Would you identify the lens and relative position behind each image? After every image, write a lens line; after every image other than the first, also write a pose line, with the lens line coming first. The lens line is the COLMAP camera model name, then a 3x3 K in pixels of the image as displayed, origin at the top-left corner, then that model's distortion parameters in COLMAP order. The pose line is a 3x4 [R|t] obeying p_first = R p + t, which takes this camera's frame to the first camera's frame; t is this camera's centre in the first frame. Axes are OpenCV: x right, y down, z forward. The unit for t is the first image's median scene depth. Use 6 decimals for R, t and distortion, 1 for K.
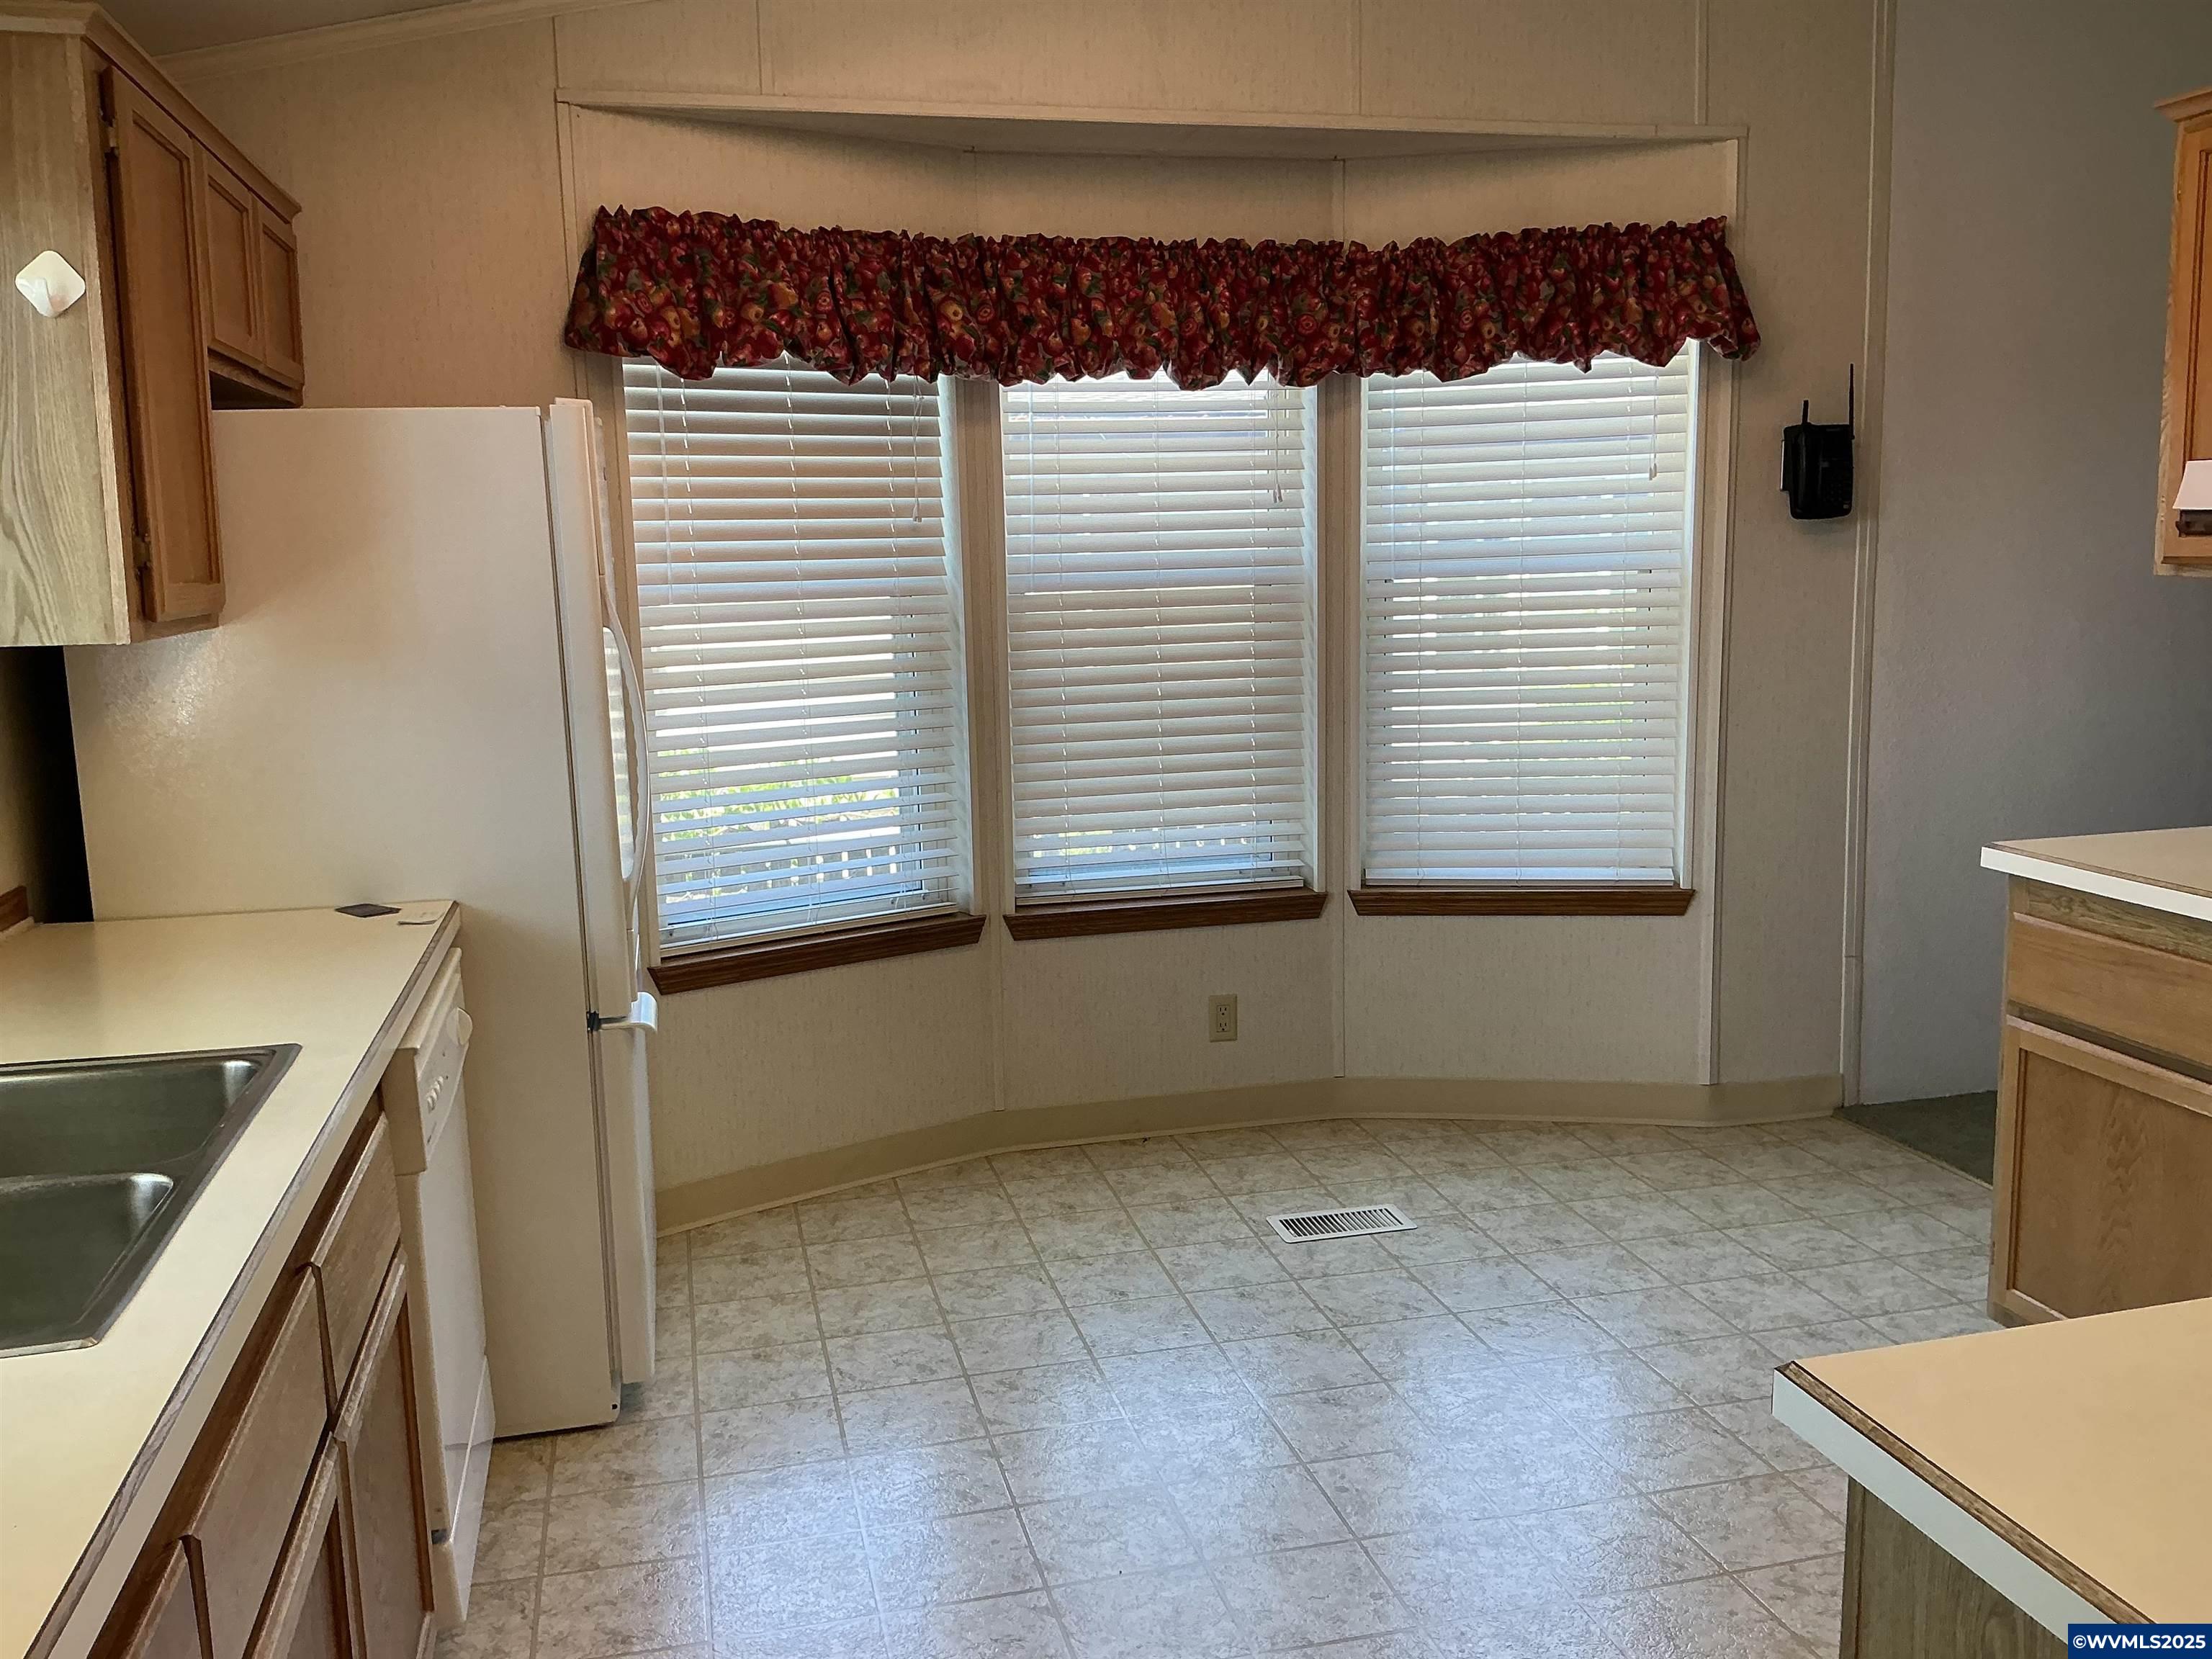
lens RADIAL K [[1828.2, 0, 1100.4], [0, 1828.2, 825.5], [0, 0, 1]] dist [0.130643, -0.270859]
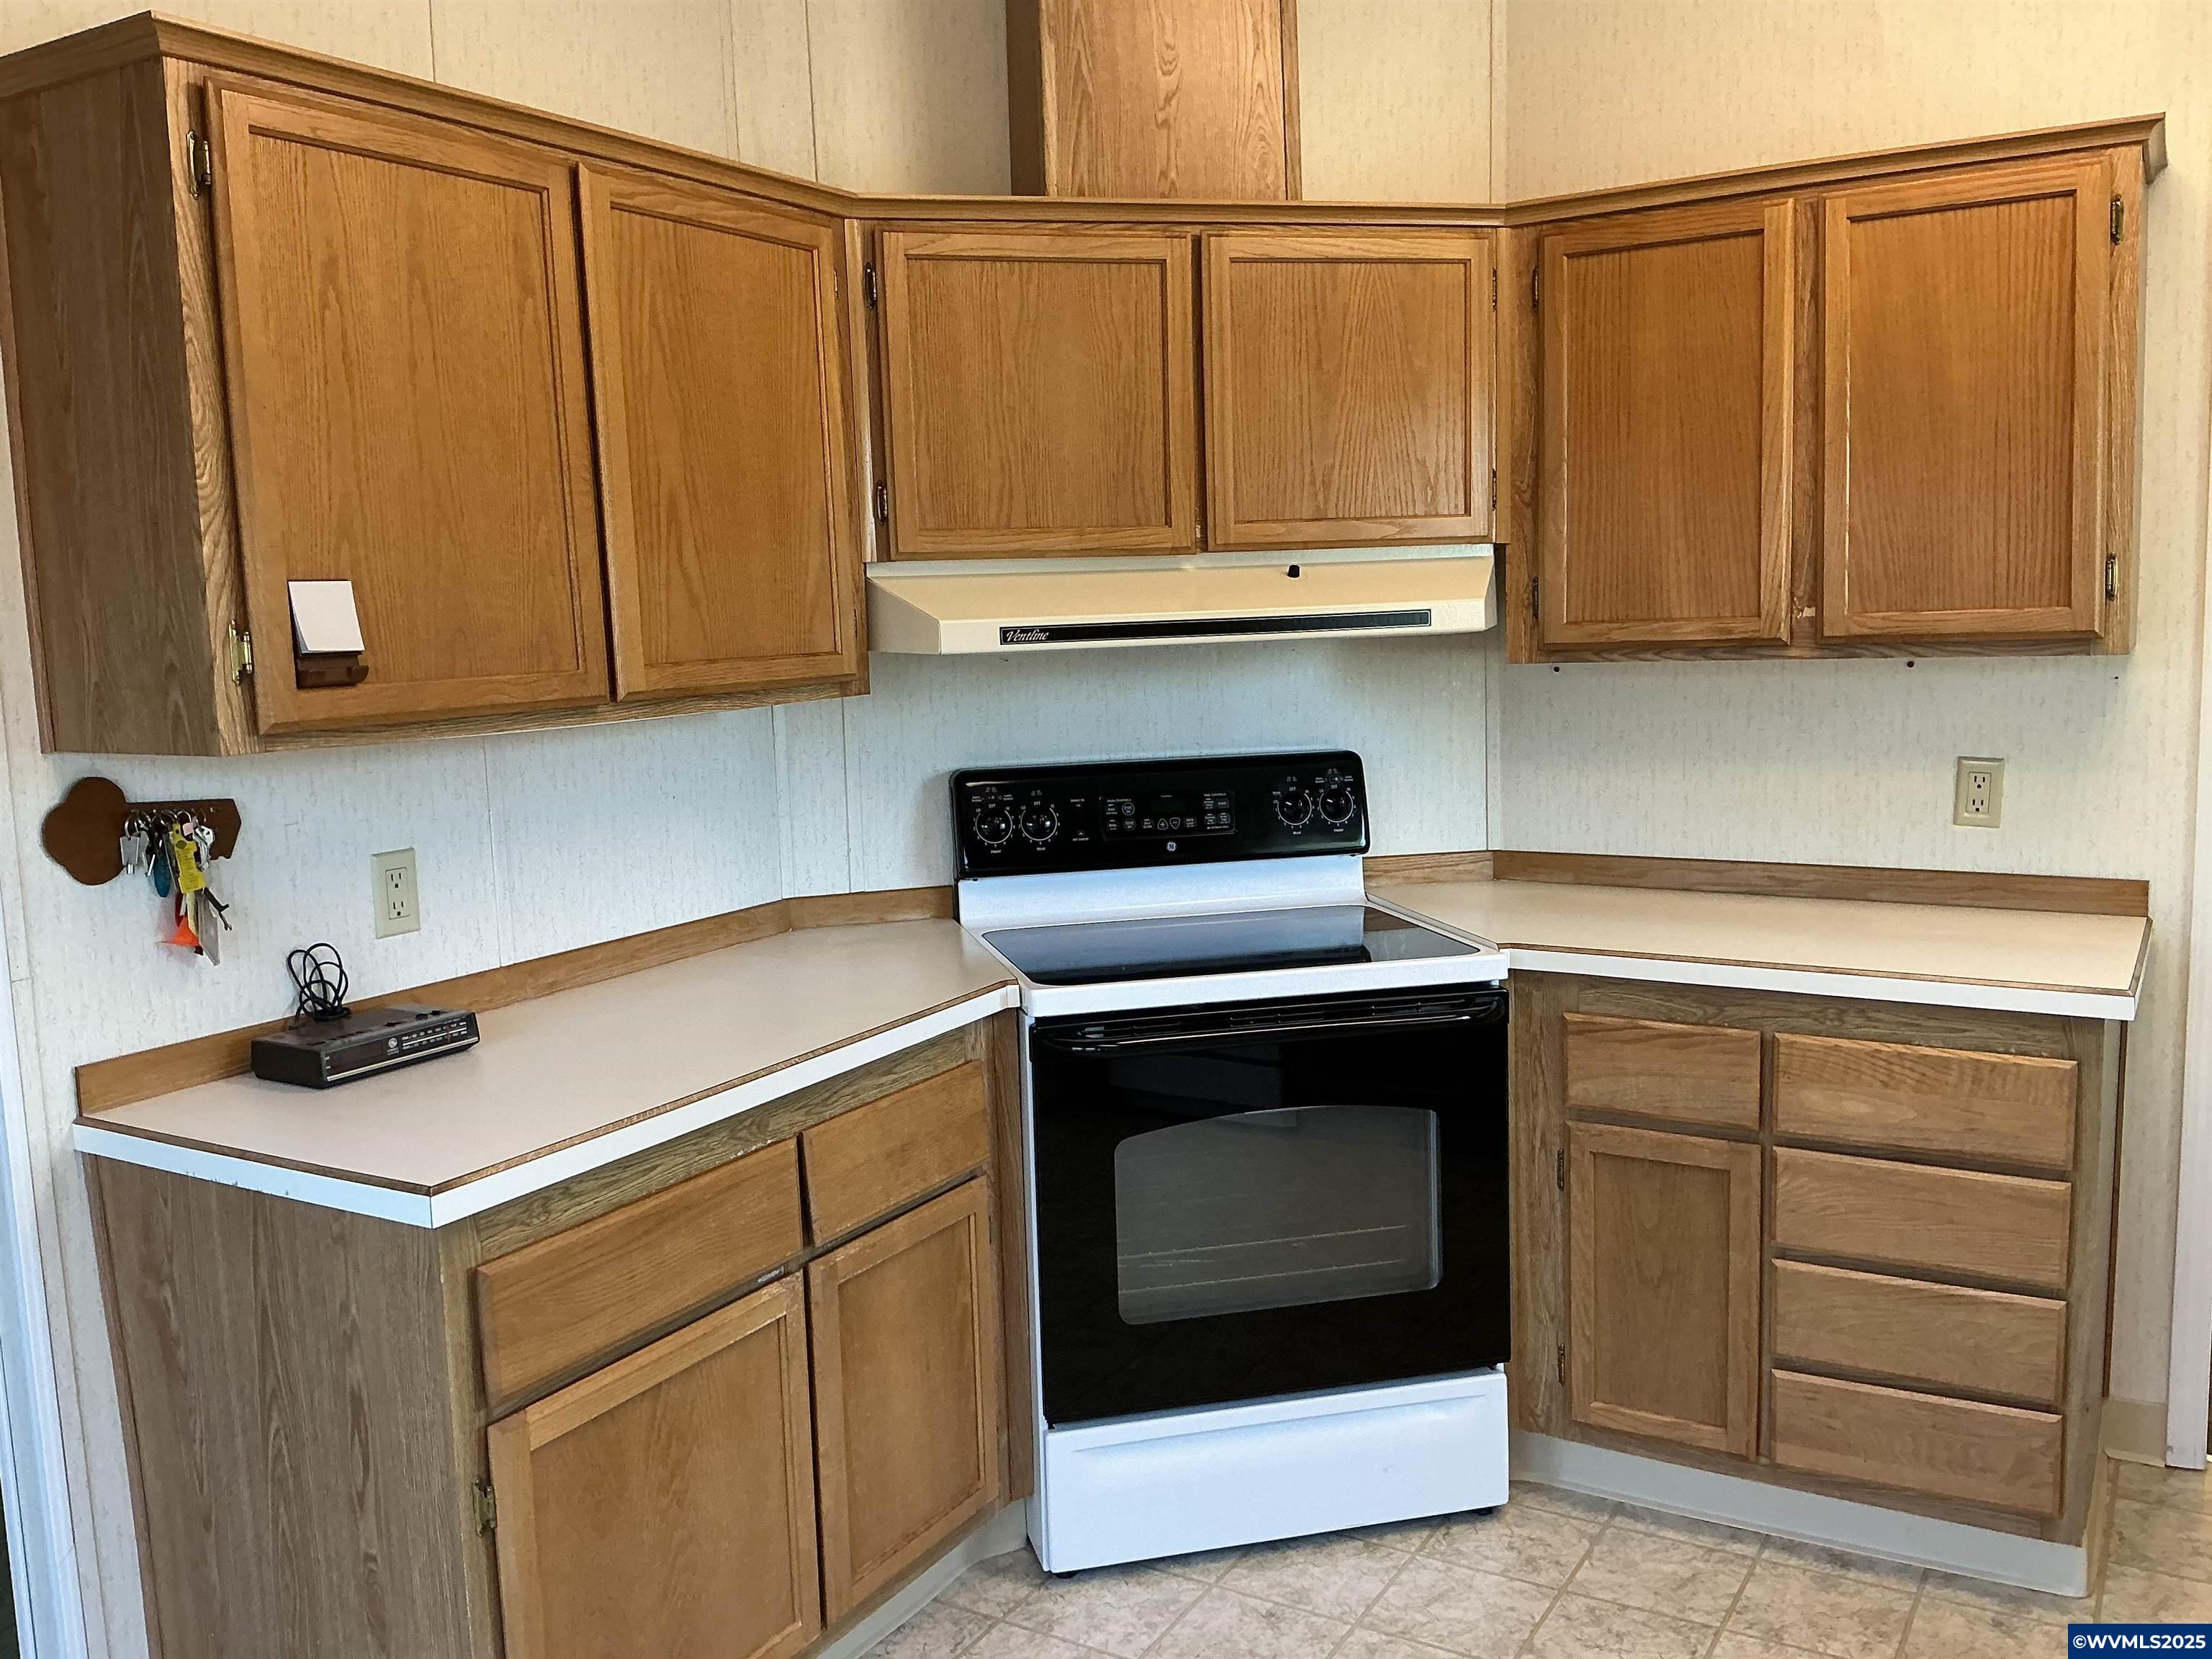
lens RADIAL K [[1828.2, 0, 1100.4], [0, 1828.2, 825.5], [0, 0, 1]] dist [0.130643, -0.270859]
pose [[-0.713044, -0.045853, 0.699618, -0.072937], [0.153569, 0.963414, 0.219659, -0.152146], [-0.684094, 0.264066, -0.679915, 0.913565]]
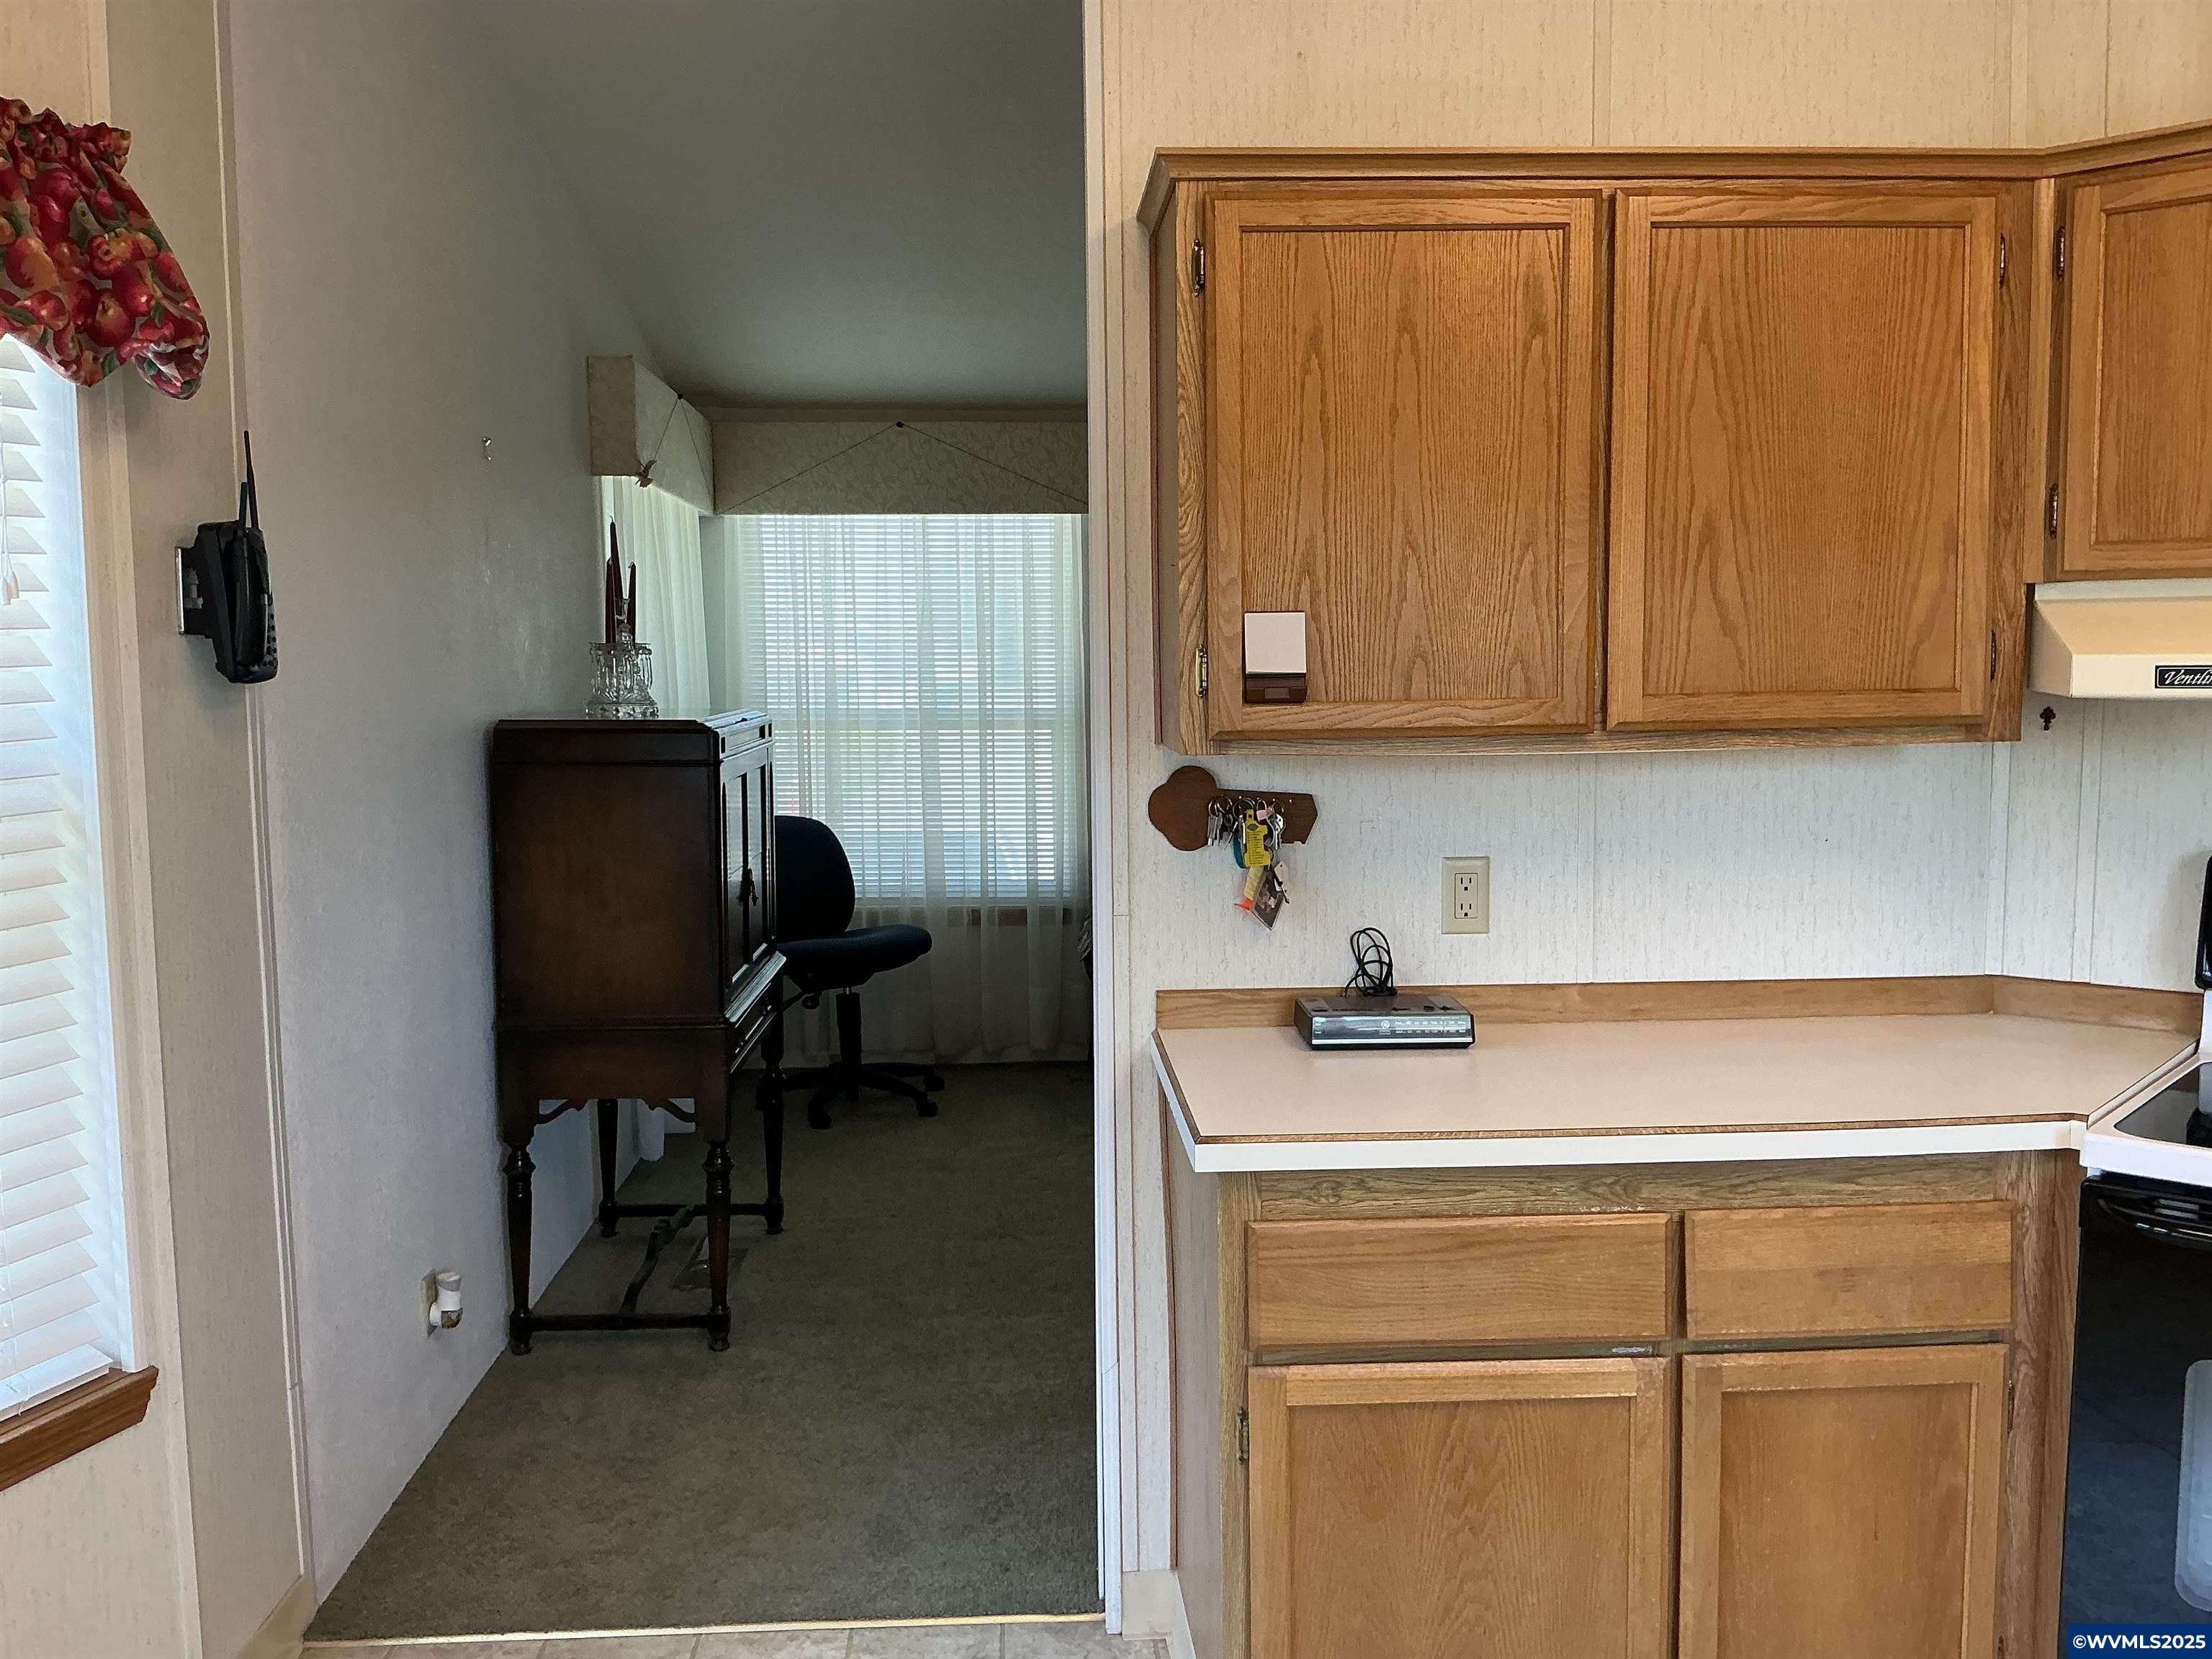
lens RADIAL K [[1828.2, 0, 1100.4], [0, 1828.2, 825.5], [0, 0, 1]] dist [0.130643, -0.270859]
pose [[0.185473, -0.076285, 0.979684, -0.149840], [0.162298, 0.985668, 0.046024, -0.108001], [-0.969154, 0.150464, 0.195196, 0.654567]]
